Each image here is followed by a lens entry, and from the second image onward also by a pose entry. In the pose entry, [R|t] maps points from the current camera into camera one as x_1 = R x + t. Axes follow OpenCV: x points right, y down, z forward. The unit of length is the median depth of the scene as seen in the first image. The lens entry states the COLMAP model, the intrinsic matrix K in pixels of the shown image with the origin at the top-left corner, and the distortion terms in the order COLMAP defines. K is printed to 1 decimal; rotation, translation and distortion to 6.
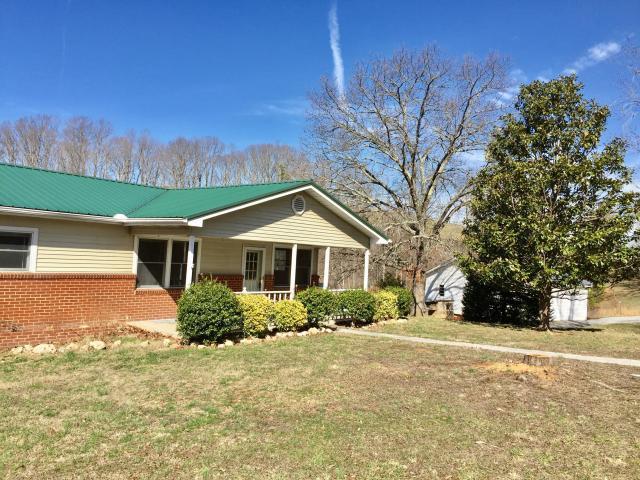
lens RADIAL K [[536.6, 0, 320.0], [0, 536.6, 240.0], [0, 0, 1]] dist [0.005244, 0.001342]
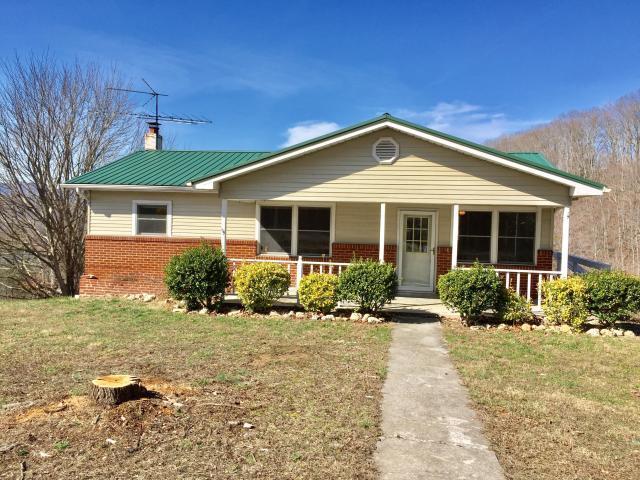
lens RADIAL K [[536.6, 0, 320.0], [0, 536.6, 240.0], [0, 0, 1]] dist [0.005244, 0.001342]
pose [[0.510071, 0.003957, -0.860123, 0.588204], [0.027510, 0.999403, 0.020912, 0.043183], [0.859692, -0.034329, 0.509657, 0.564302]]
